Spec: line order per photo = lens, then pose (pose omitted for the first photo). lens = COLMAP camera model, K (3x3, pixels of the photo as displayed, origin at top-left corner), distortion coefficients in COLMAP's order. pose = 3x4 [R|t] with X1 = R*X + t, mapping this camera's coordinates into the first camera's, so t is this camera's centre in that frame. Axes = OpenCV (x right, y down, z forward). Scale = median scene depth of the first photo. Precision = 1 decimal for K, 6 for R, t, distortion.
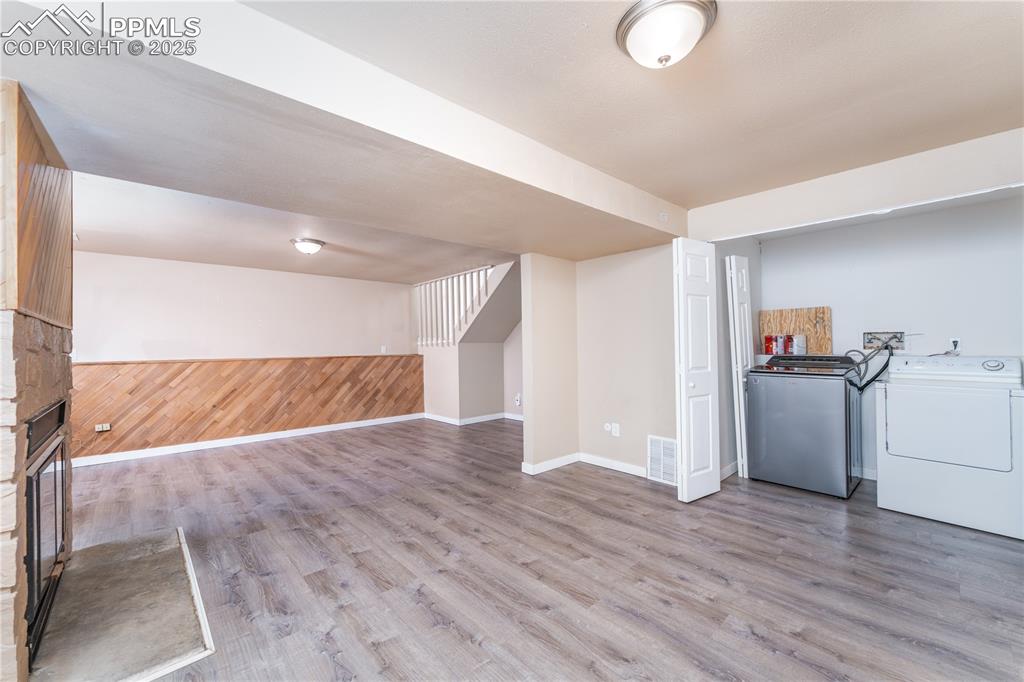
lens RADIAL K [[408.0, 0, 513.7], [0, 408.0, 343.4], [0, 0, 1]] dist [0.001533, -0.000031]
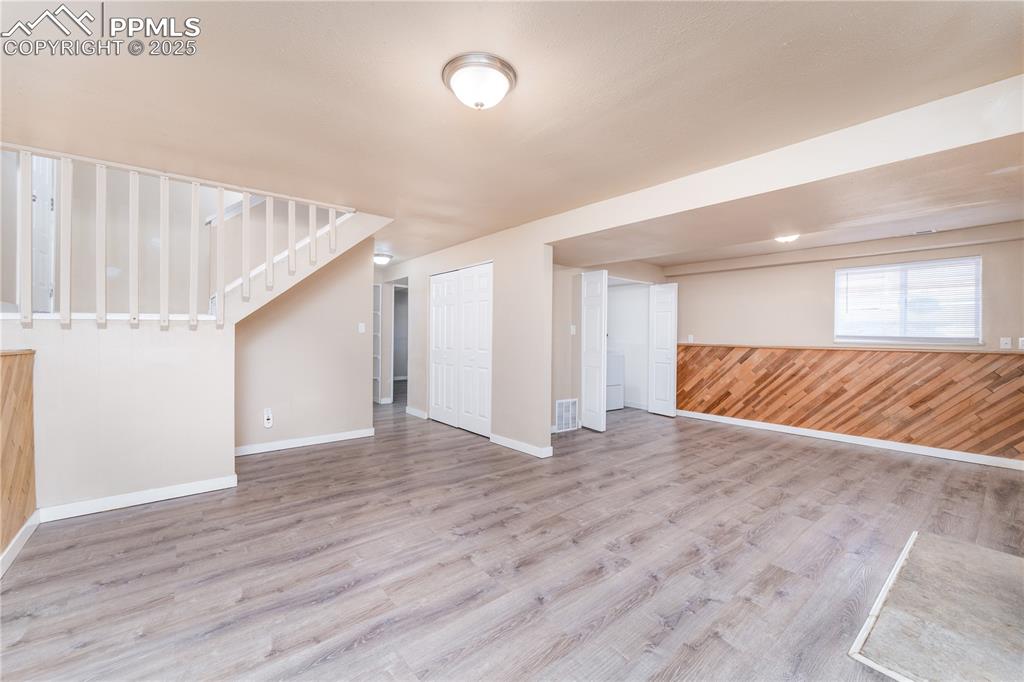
lens RADIAL K [[408.0, 0, 512.5], [0, 408.0, 337.6], [0, 0, 1]] dist [0.001533, -0.000031]
pose [[0.065639, 0.009792, 0.997795, -1.211585], [-0.015733, 0.999838, -0.008777, 0.032589], [-0.997719, -0.015122, 0.065783, 1.235263]]
